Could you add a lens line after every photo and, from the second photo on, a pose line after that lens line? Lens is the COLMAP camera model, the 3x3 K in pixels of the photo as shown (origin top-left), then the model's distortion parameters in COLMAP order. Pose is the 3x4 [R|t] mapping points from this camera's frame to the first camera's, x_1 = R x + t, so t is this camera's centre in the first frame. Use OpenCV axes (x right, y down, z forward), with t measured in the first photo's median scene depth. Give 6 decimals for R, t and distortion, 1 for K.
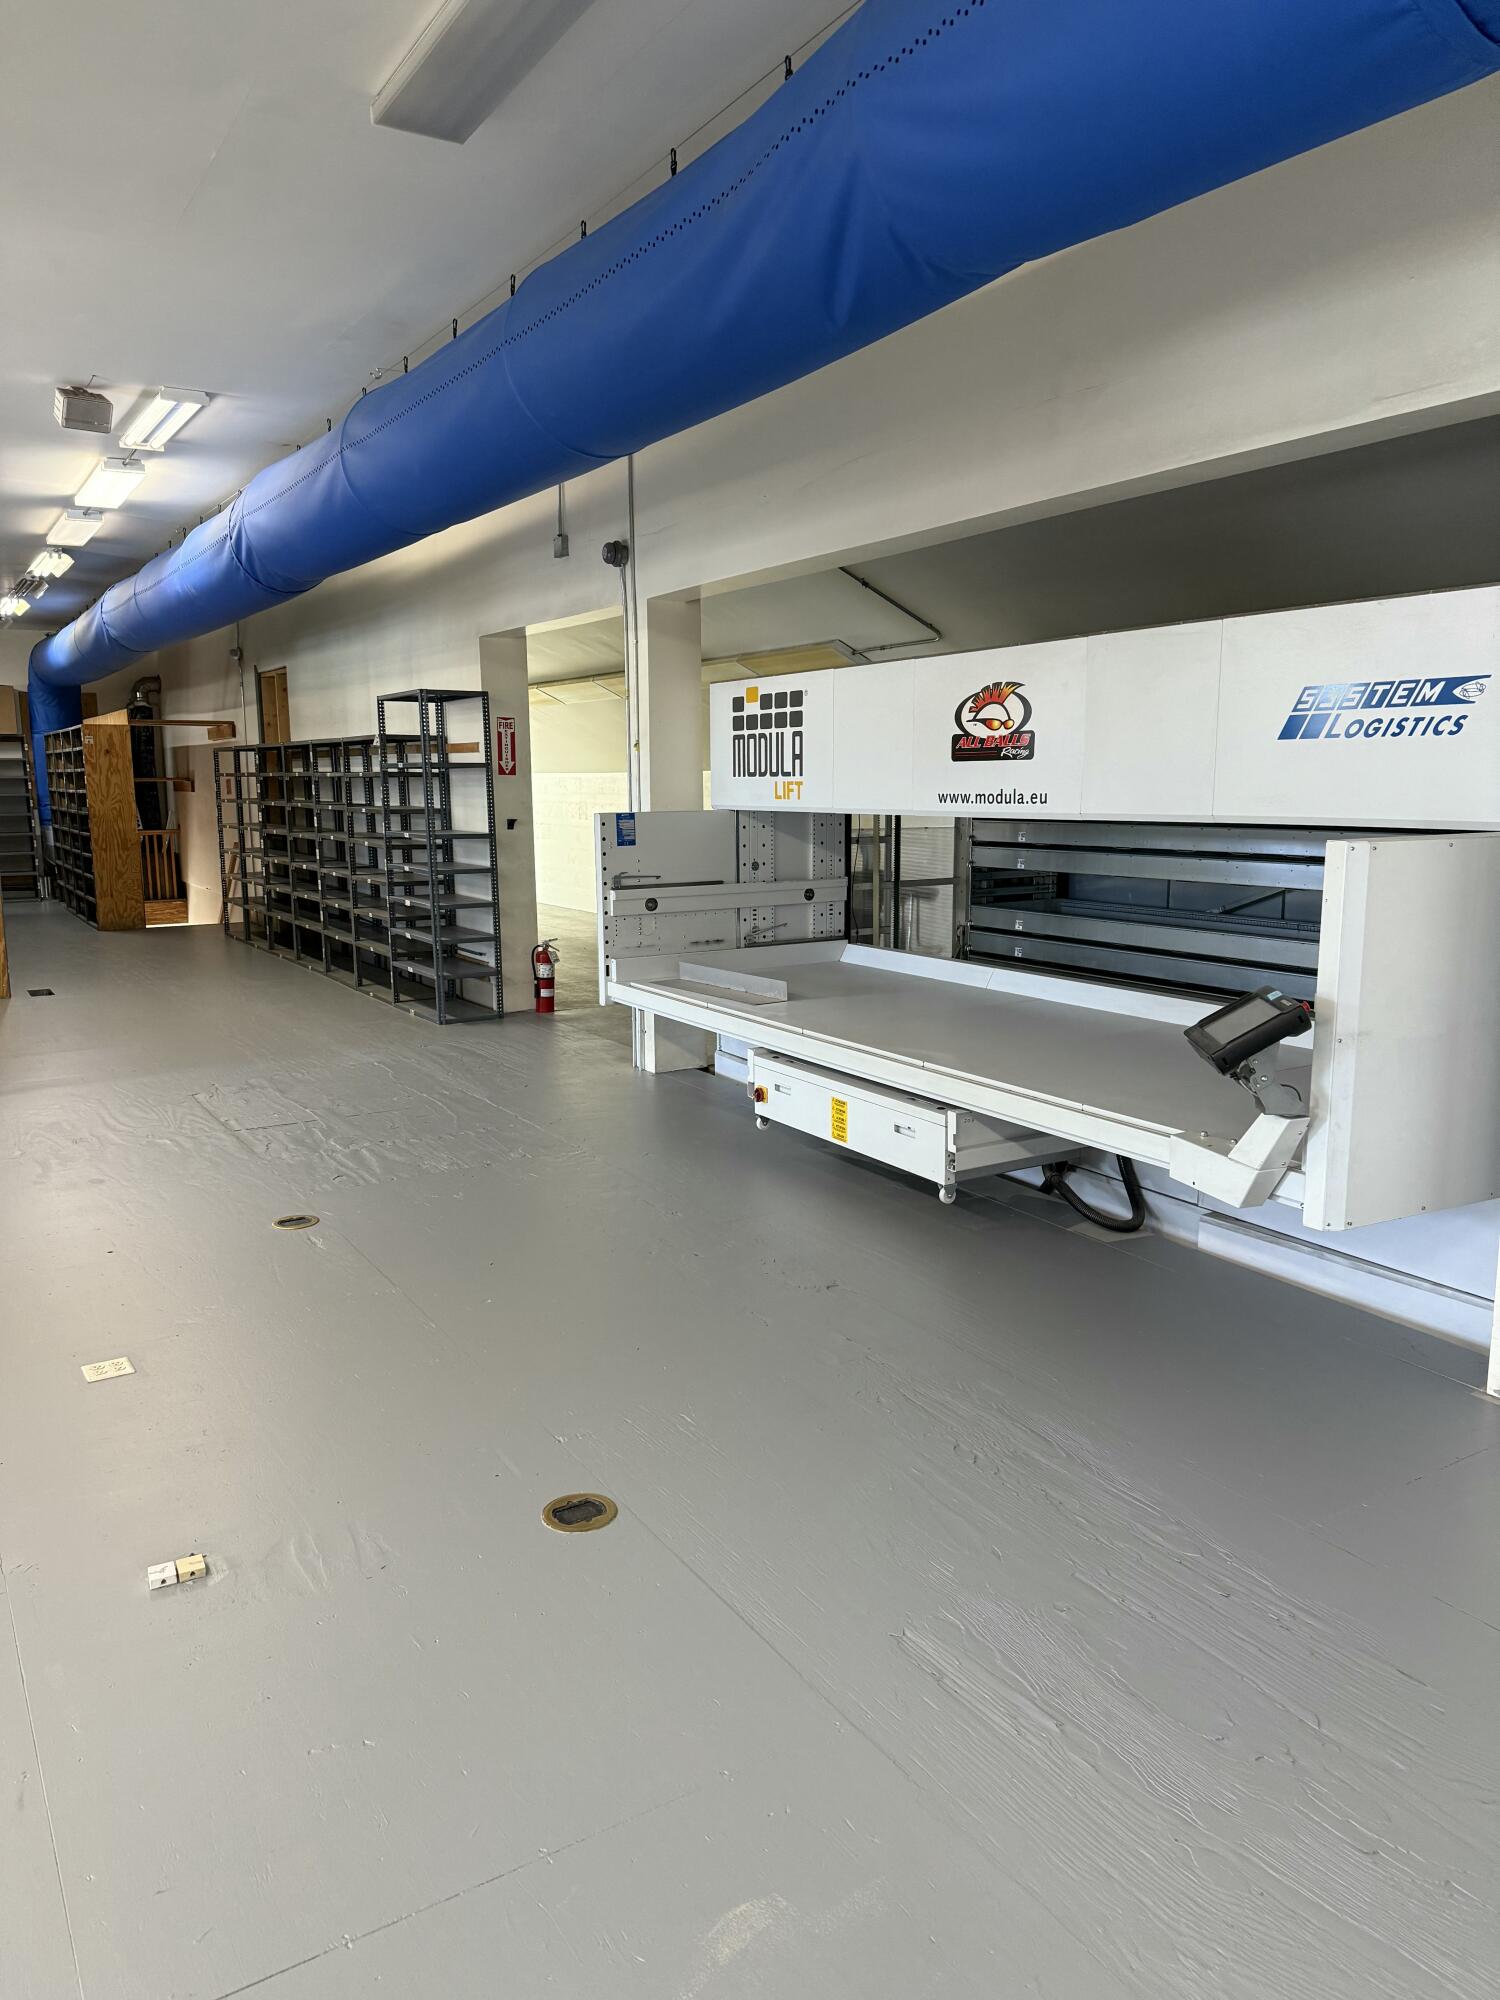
lens RADIAL K [[1453.7, 0, 735.9], [0, 1453.7, 1006.3], [0, 0, 1]] dist [0.000021, -0.000409]
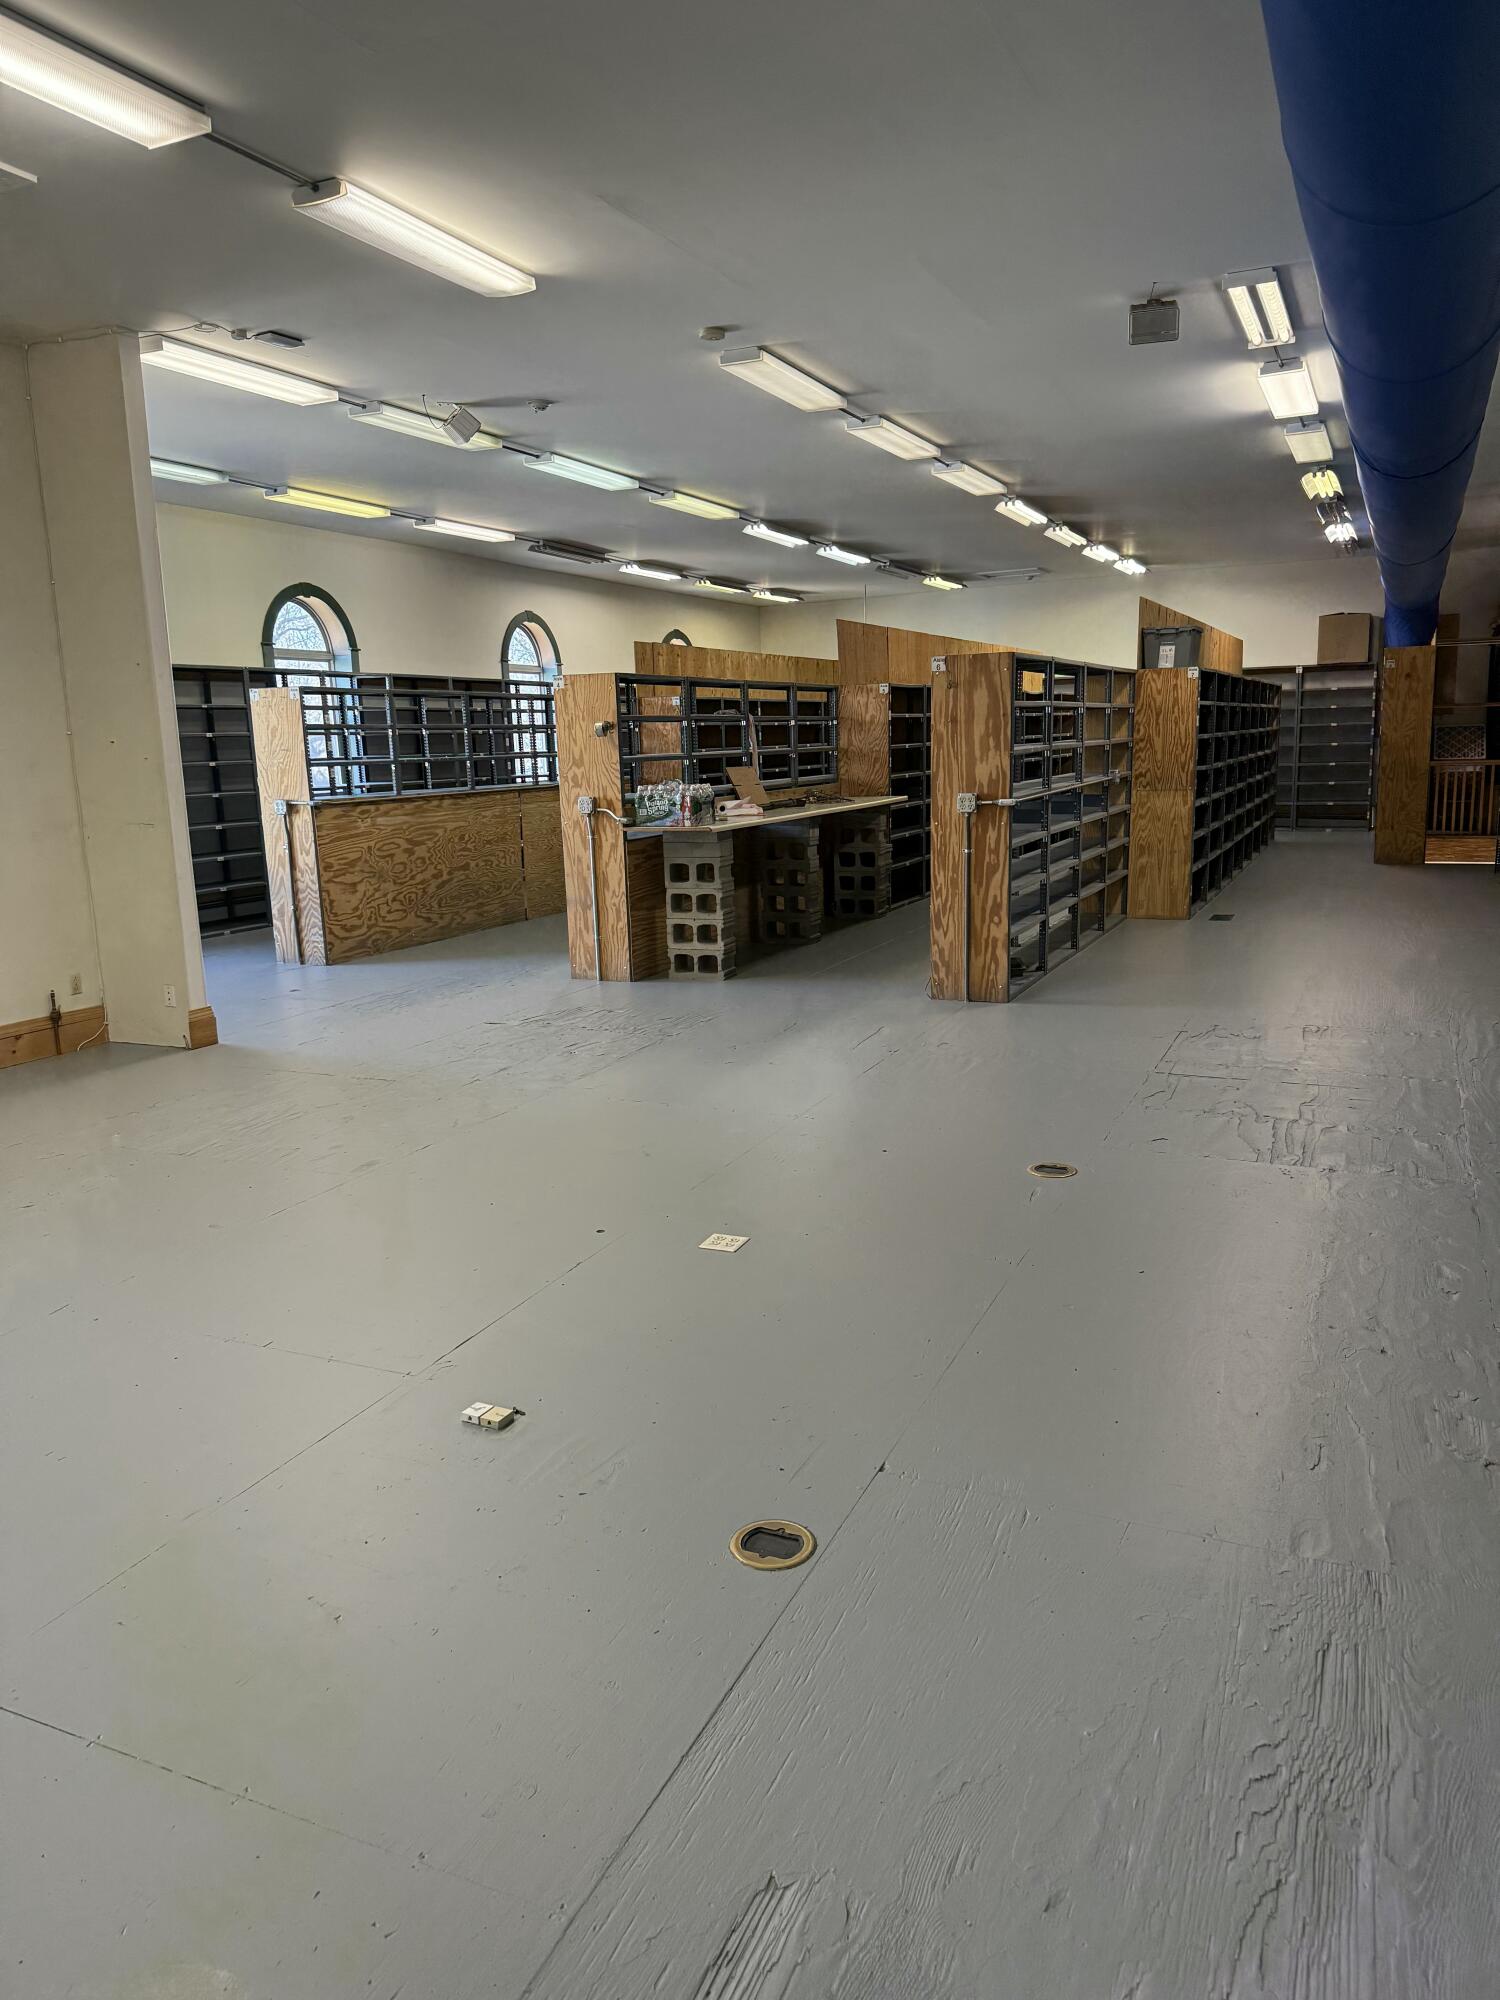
lens RADIAL K [[1453.7, 0, 735.9], [0, 1453.7, 1006.3], [0, 0, 1]] dist [0.000021, -0.000409]
pose [[0.572283, 0.137504, -0.808446, 0.114478], [-0.099117, 0.990213, 0.098256, -0.010629], [0.814044, 0.023900, 0.580311, 0.095348]]
